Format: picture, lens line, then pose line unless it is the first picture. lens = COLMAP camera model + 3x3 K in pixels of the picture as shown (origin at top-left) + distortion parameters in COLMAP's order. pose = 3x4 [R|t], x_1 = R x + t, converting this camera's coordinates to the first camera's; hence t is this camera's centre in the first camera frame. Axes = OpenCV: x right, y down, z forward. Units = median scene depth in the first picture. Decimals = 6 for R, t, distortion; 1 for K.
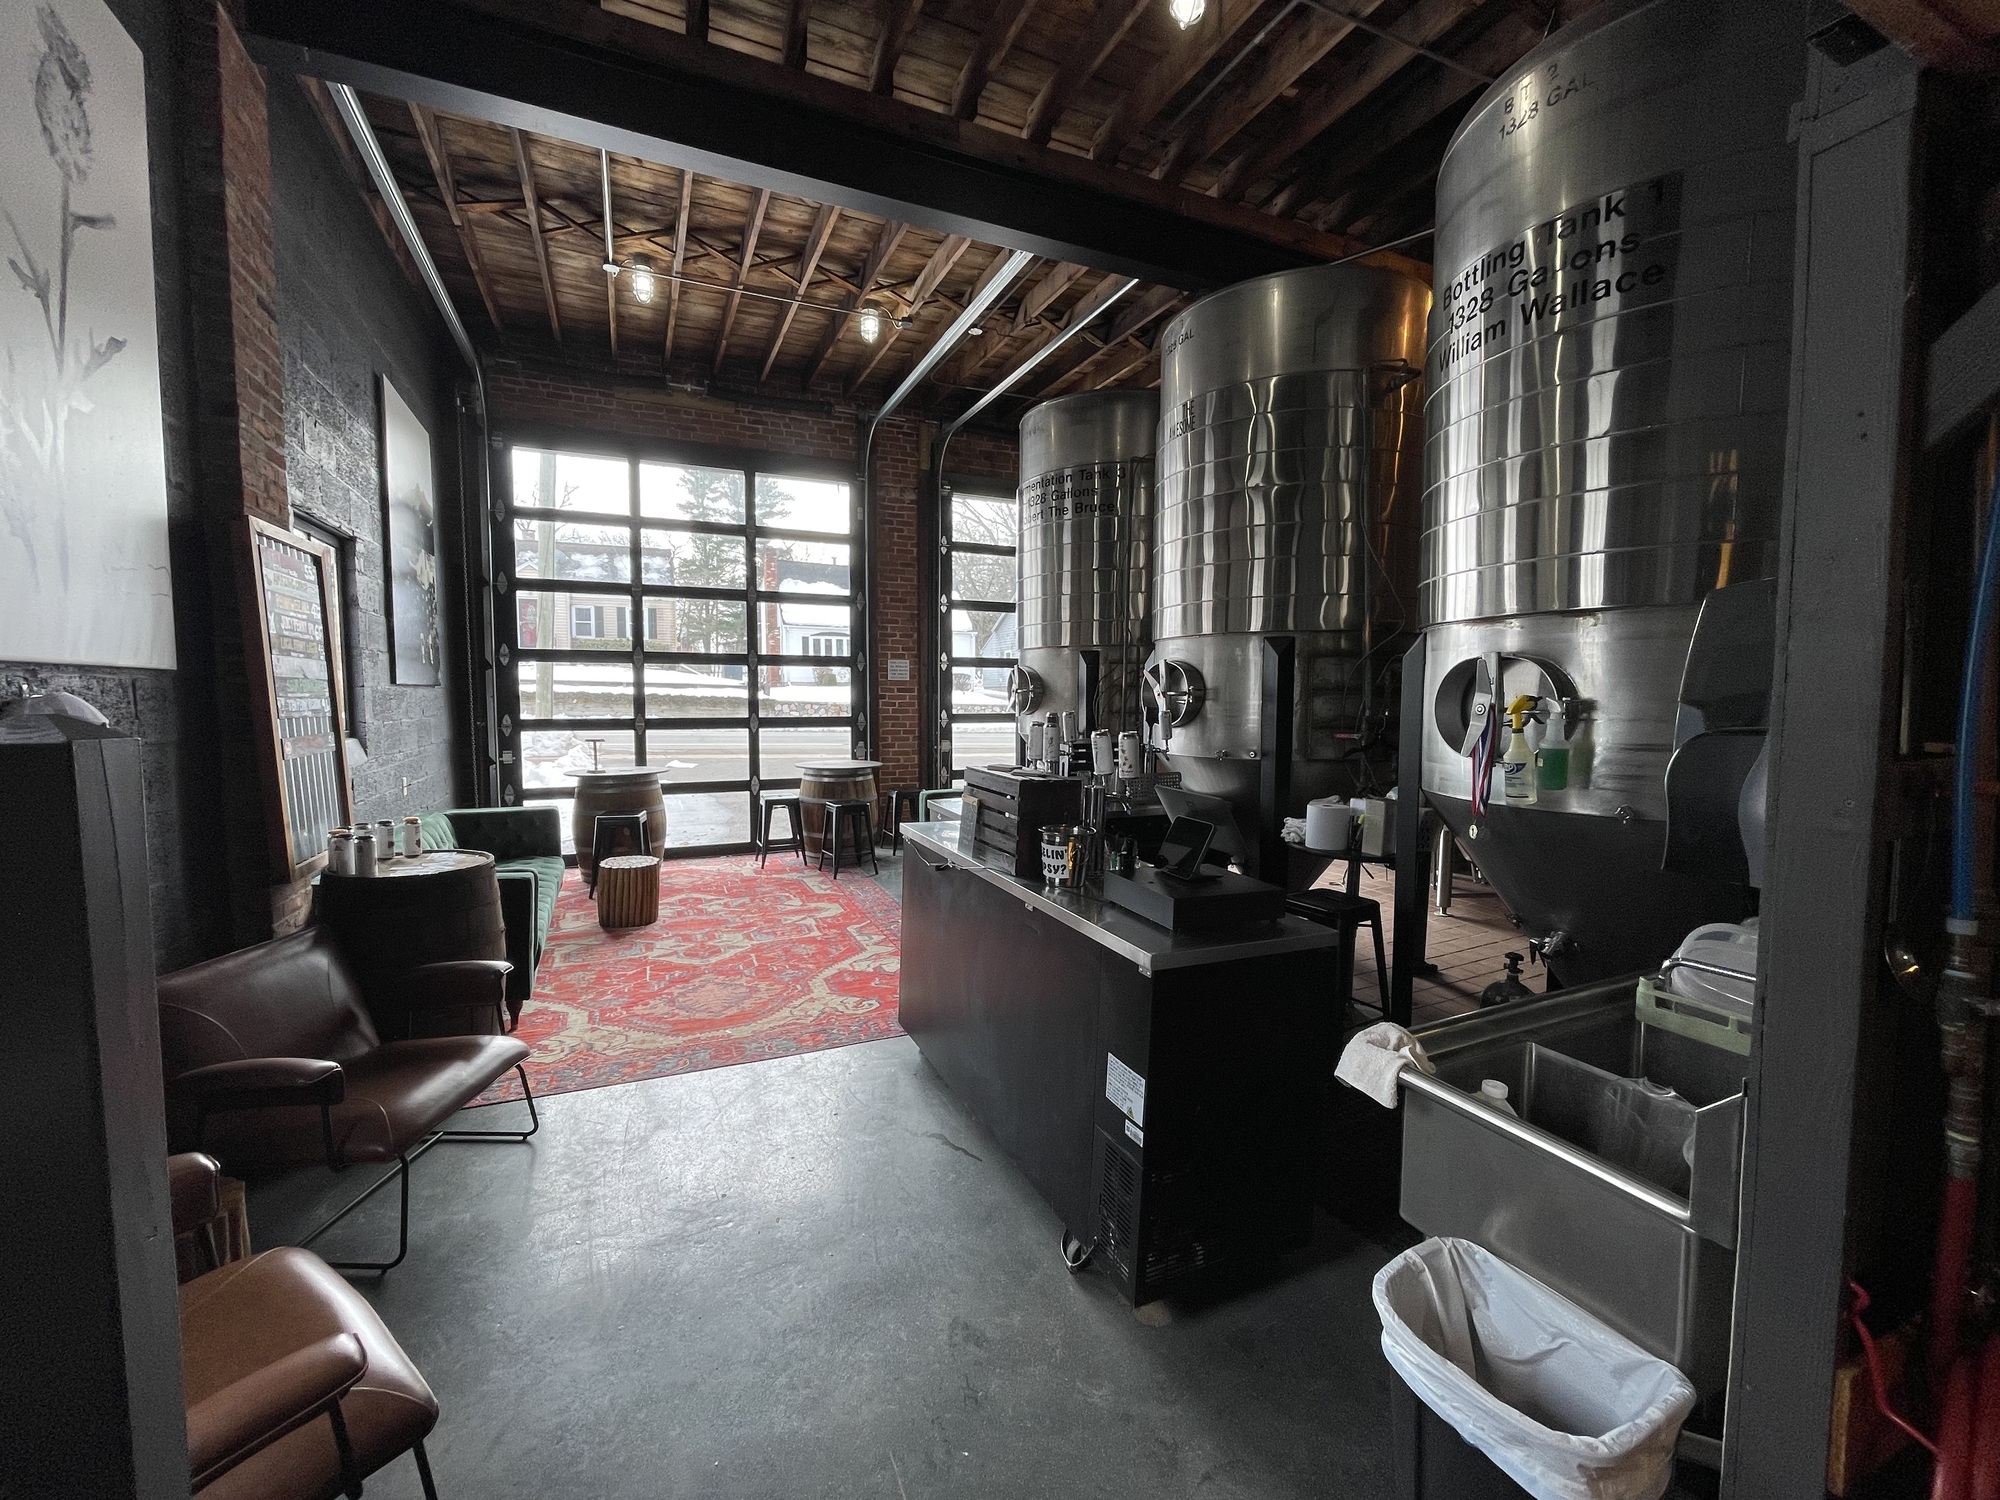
lens RADIAL K [[795.4, 0, 996.4], [0, 795.4, 741.9], [0, 0, 1]] dist [0.001117, -0.001114]
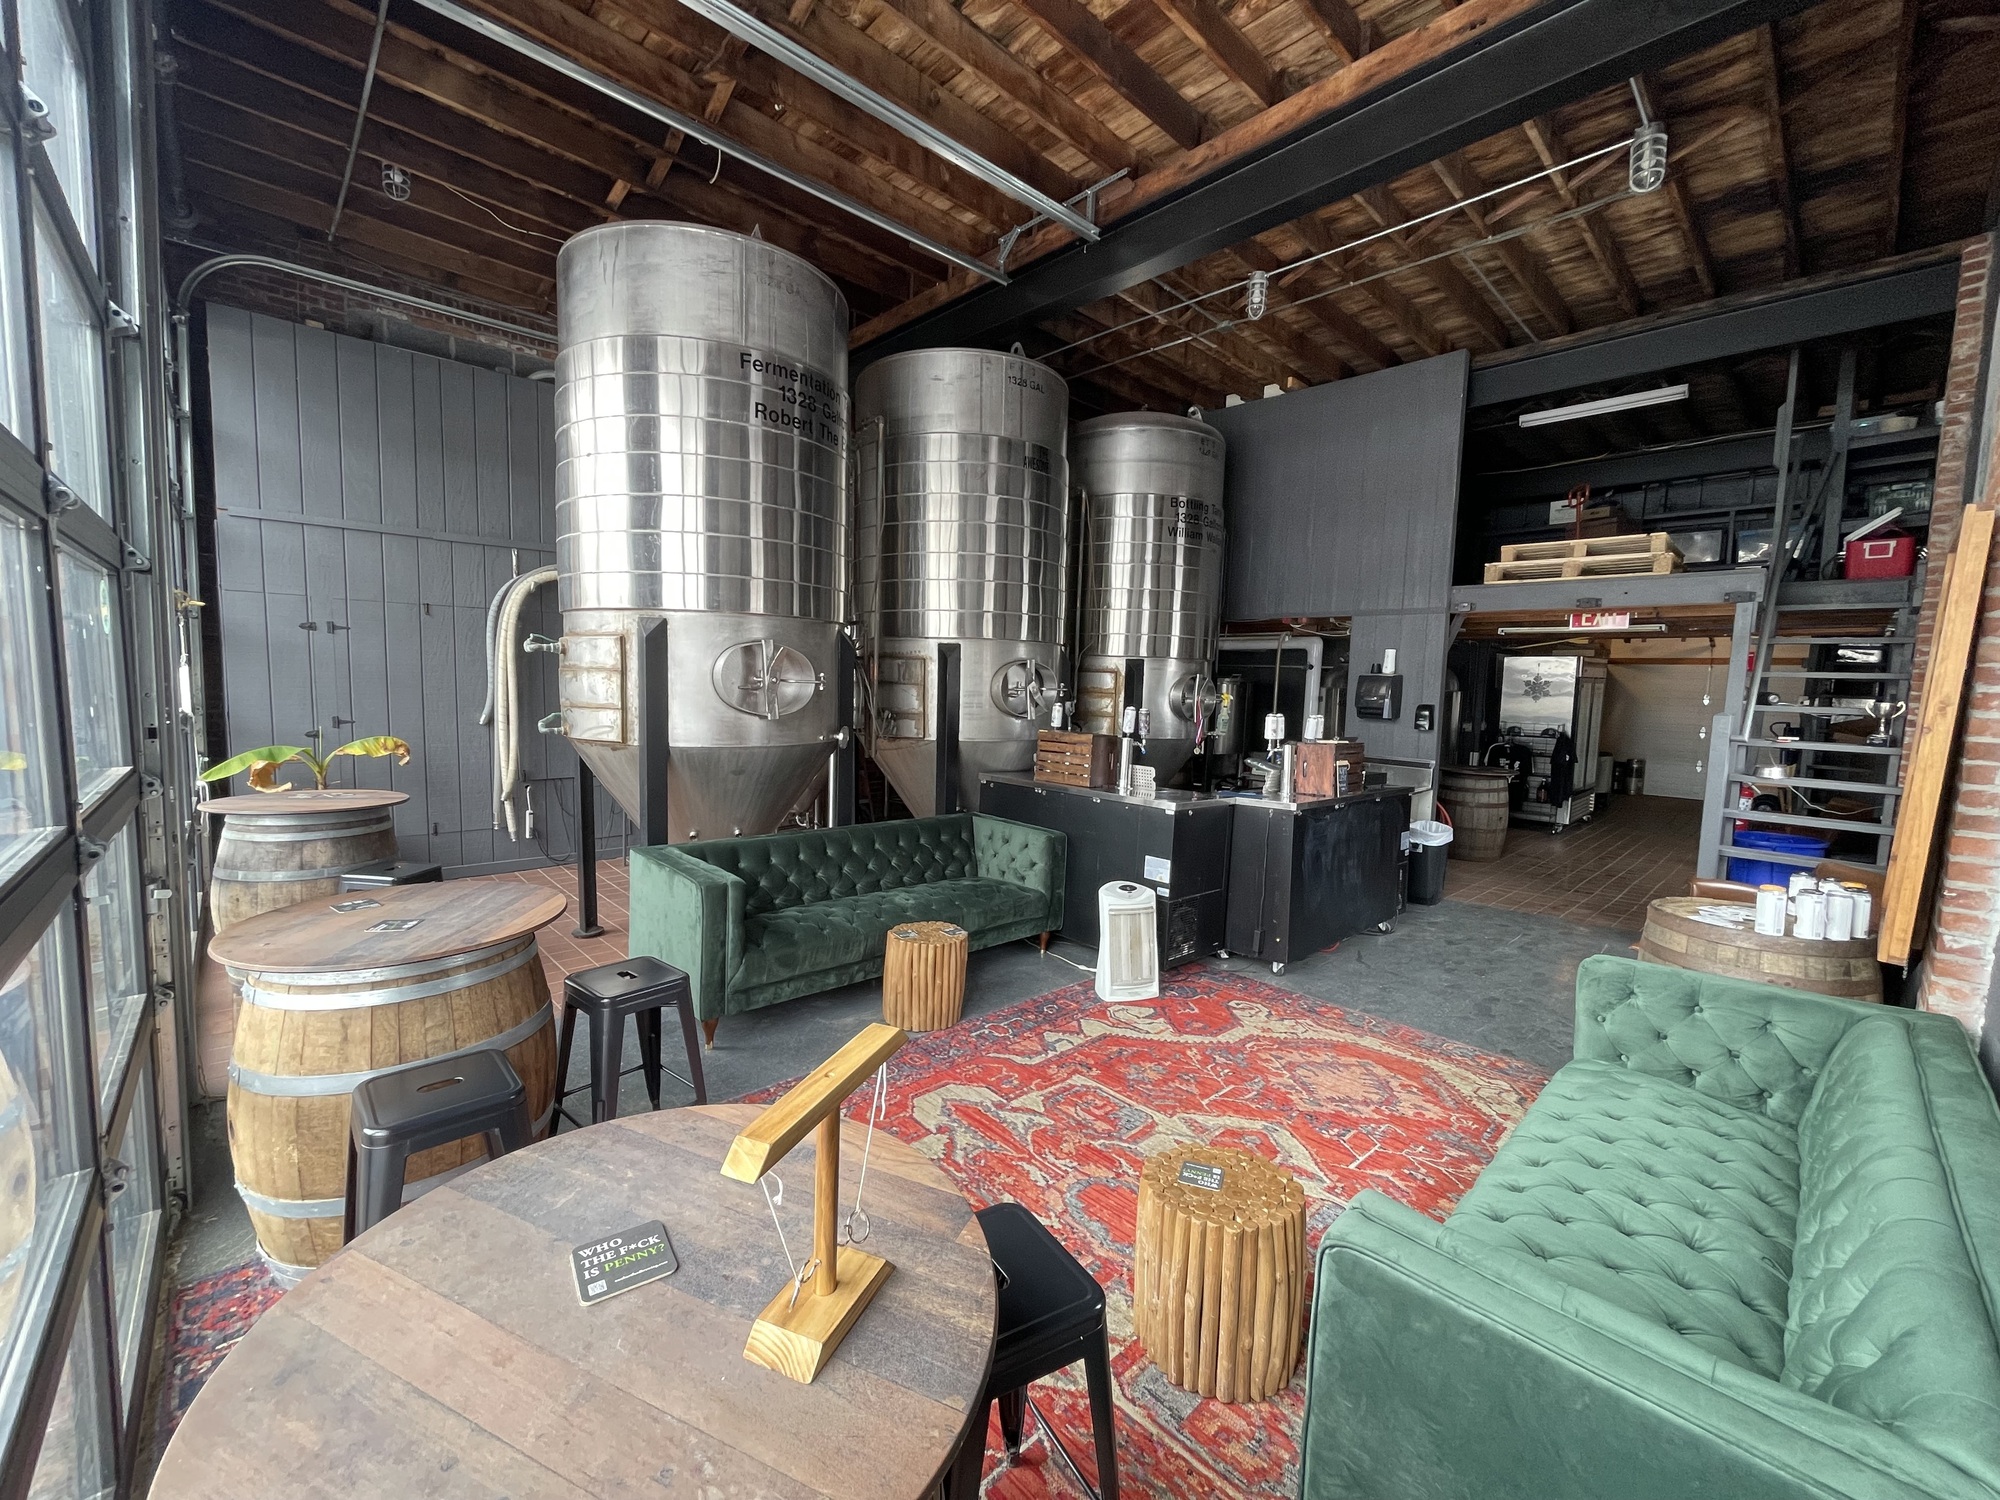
lens RADIAL K [[795.4, 0, 999.6], [0, 795.4, 753.2], [0, 0, 1]] dist [0.001117, -0.001114]
pose [[-0.315236, -0.087475, 0.944973, -0.913767], [0.034435, 0.994033, 0.103504, -0.097086], [-0.948388, 0.065169, -0.310342, 1.452432]]
